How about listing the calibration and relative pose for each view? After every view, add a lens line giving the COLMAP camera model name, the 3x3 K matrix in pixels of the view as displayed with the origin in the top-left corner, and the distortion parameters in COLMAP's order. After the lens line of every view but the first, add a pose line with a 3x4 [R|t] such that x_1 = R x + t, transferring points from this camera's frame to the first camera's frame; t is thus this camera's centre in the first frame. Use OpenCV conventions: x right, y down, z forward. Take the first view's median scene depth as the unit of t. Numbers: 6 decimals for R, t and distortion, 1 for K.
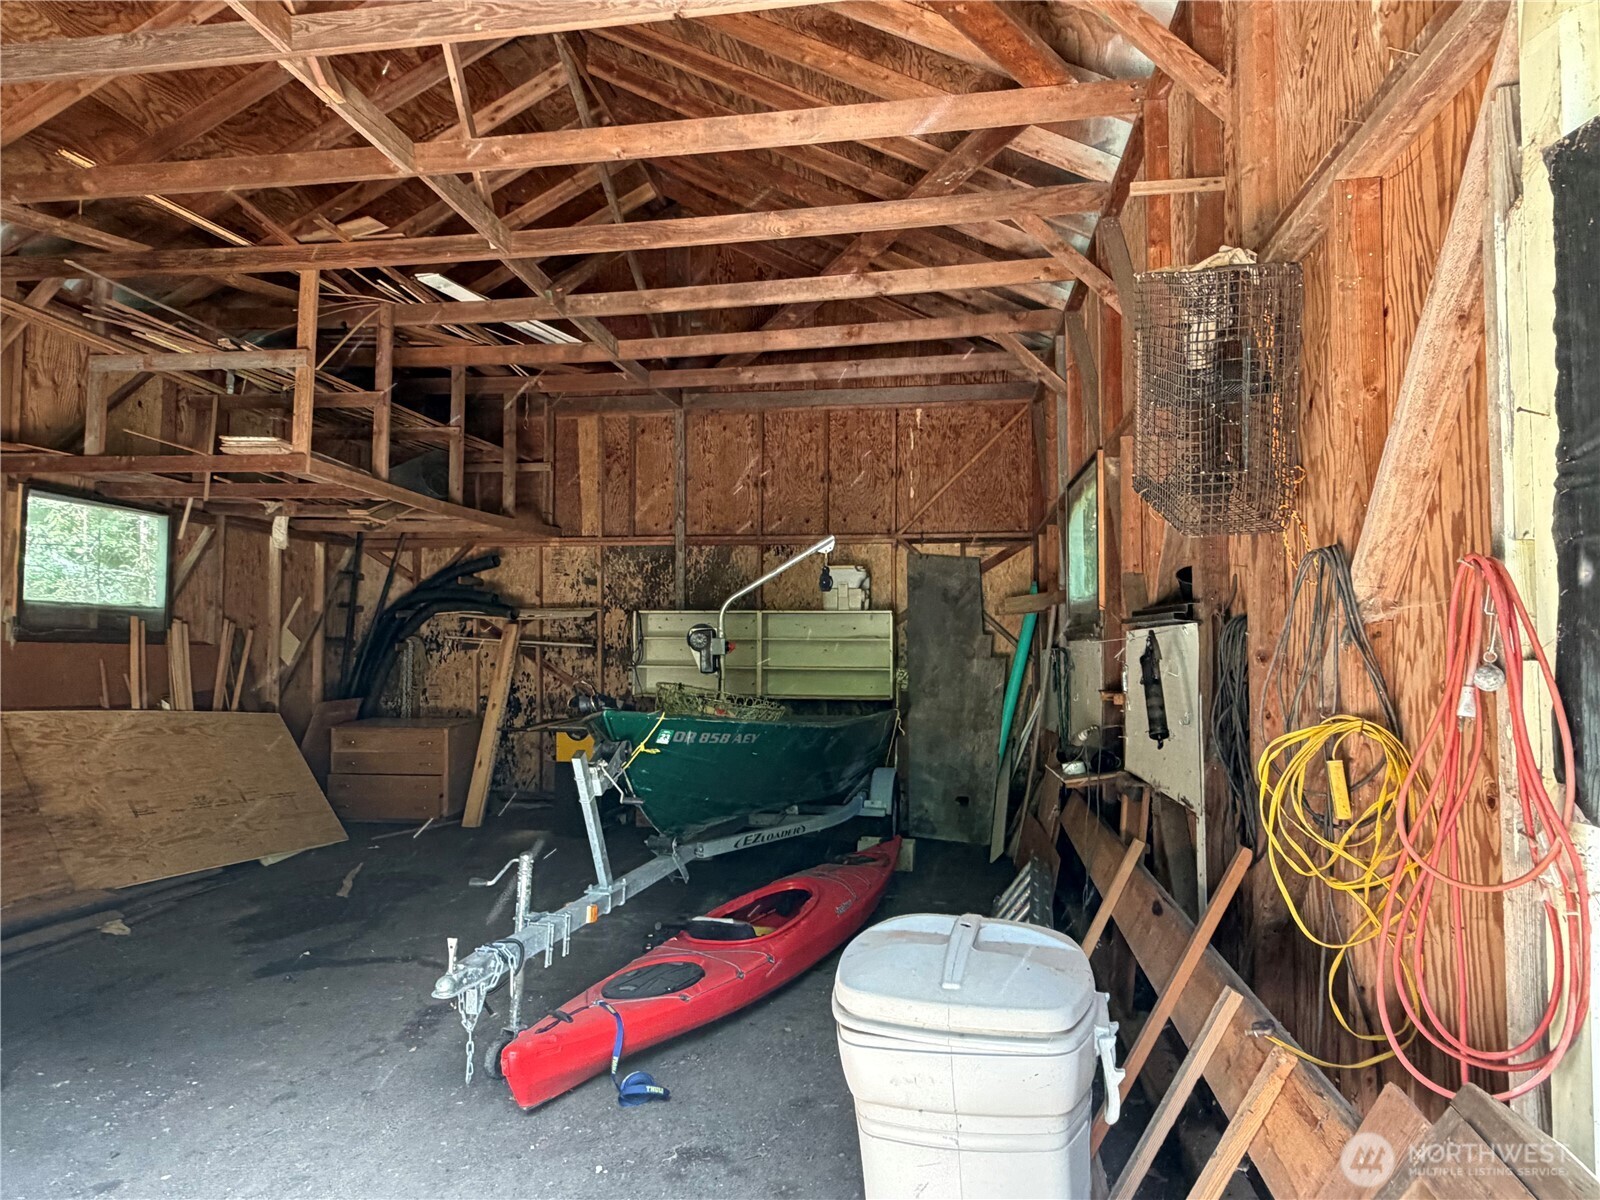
lens RADIAL K [[977.4, 0, 796.4], [0, 977.4, 594.5], [0, 0, 1]] dist [0.000315, 0.000326]
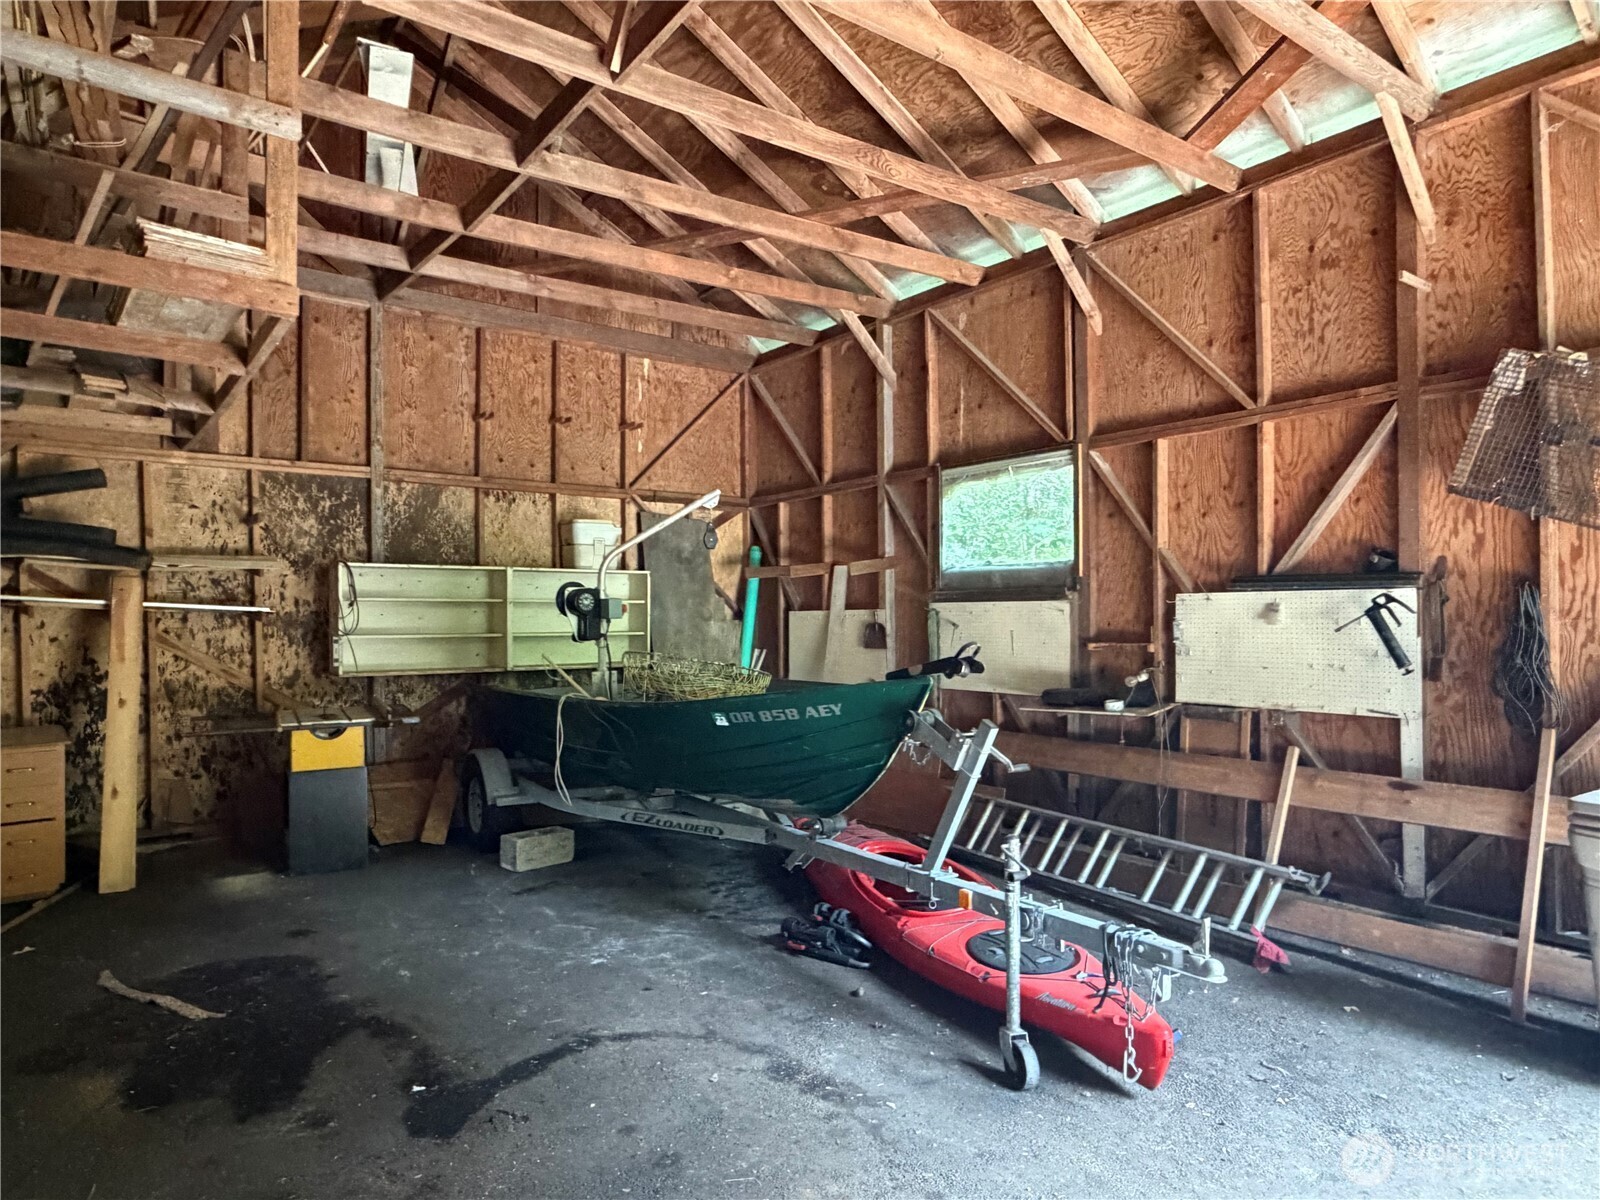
lens RADIAL K [[977.4, 0, 796.5], [0, 977.4, 607.3], [0, 0, 1]] dist [0.000315, 0.000326]
pose [[0.700053, -0.001785, 0.714088, -0.442742], [-0.035534, 0.998671, 0.037331, 0.010018], [-0.713206, -0.051508, 0.699060, 0.219063]]
